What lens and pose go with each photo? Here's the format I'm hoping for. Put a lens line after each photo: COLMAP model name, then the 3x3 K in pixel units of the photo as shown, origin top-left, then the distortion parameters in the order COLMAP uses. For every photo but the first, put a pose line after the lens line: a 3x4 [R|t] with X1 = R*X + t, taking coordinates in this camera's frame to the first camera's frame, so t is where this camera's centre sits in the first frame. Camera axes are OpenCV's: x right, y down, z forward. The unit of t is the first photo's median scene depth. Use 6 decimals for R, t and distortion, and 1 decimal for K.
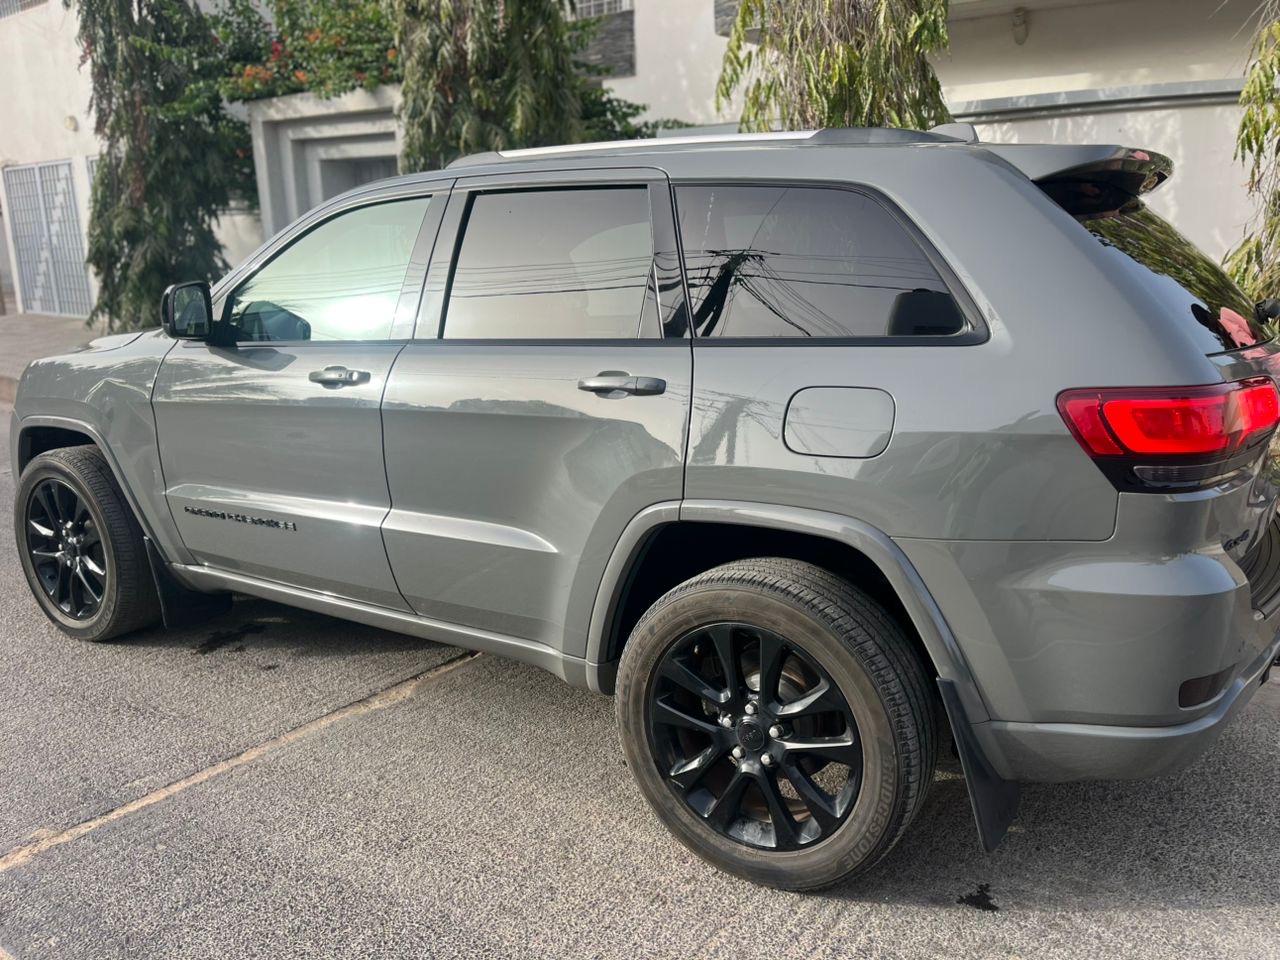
lens RADIAL K [[984.4, 0, 650.6], [0, 984.4, 485.0], [0, 0, 1]] dist [0.032365, -0.034410]
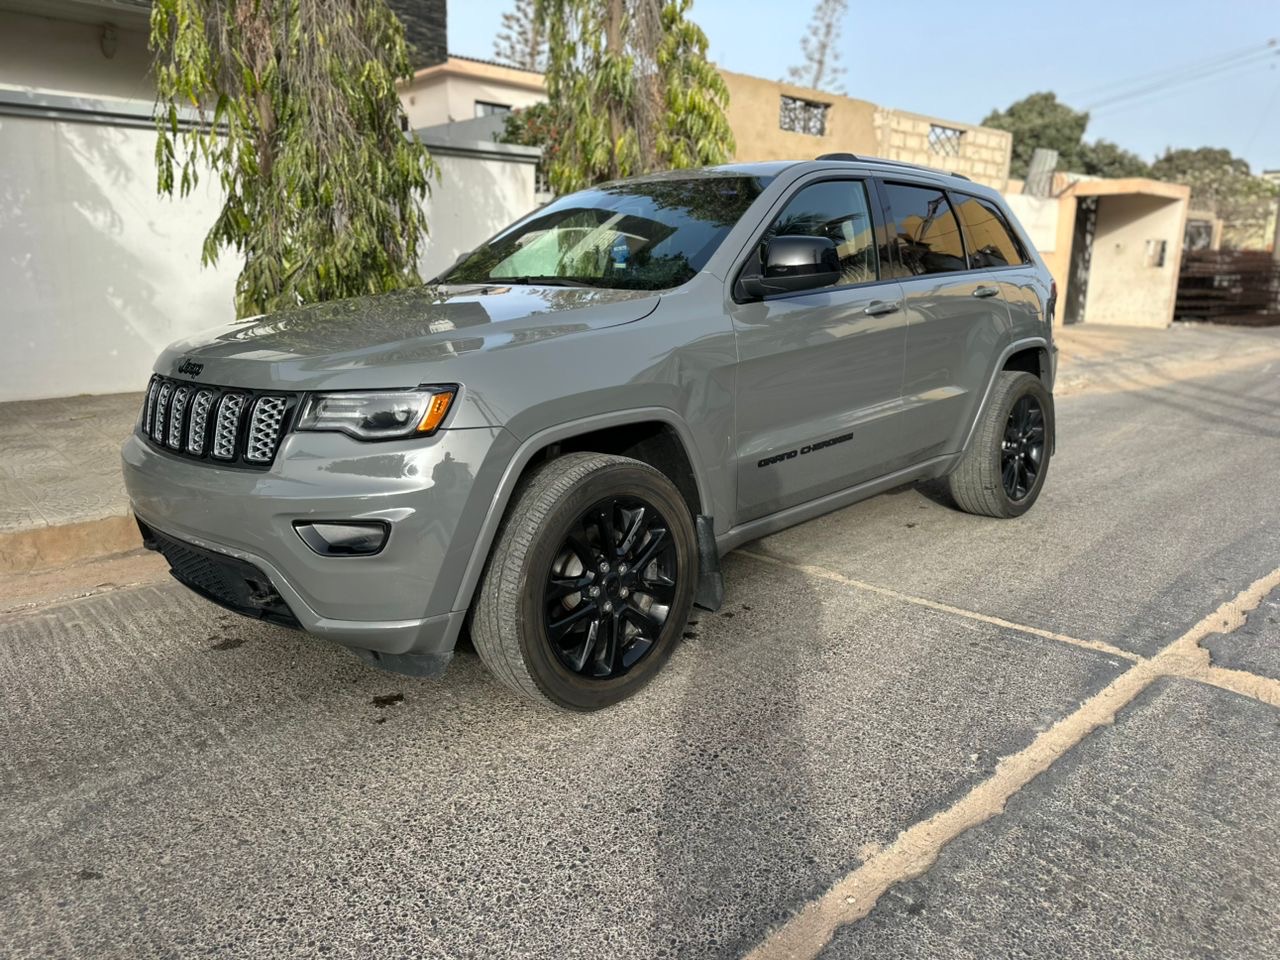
lens RADIAL K [[915.4, 0, 643.9], [0, 915.4, 485.0], [0, 0, 1]] dist [0.022900, -0.032718]
pose [[0.182888, -0.215340, 0.959260, -1.231092], [0.212976, 0.961226, 0.175176, -0.130422], [-0.959788, 0.172262, 0.221659, 0.804630]]
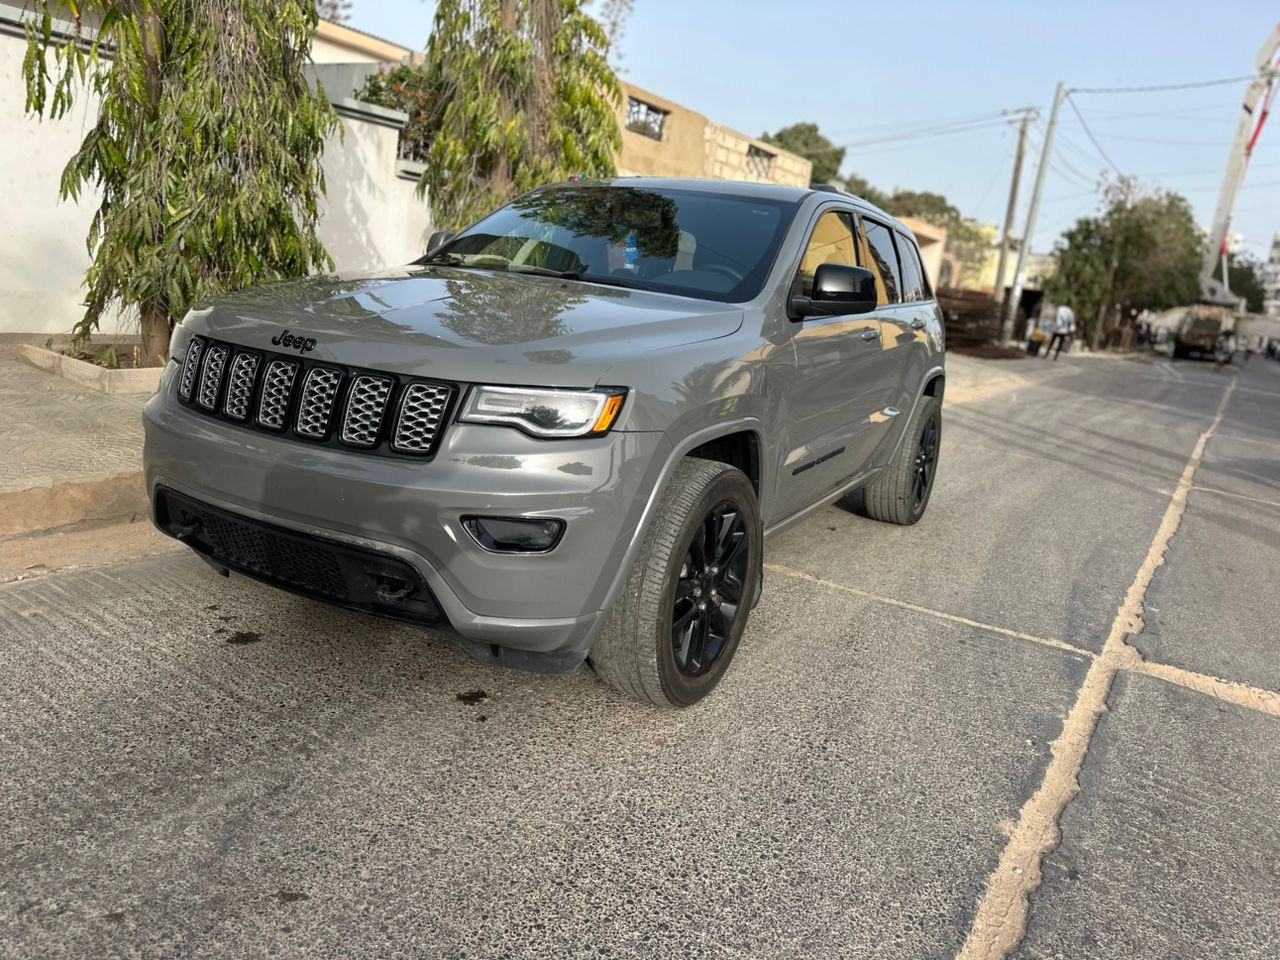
lens RADIAL K [[915.4, 0, 635.0], [0, 915.4, 478.8], [0, 0, 1]] dist [0.022900, -0.032718]
pose [[-0.068292, -0.222835, 0.972461, -1.268177], [0.106143, 0.967582, 0.229171, -0.196731], [-0.992003, 0.118871, -0.042425, 1.080509]]
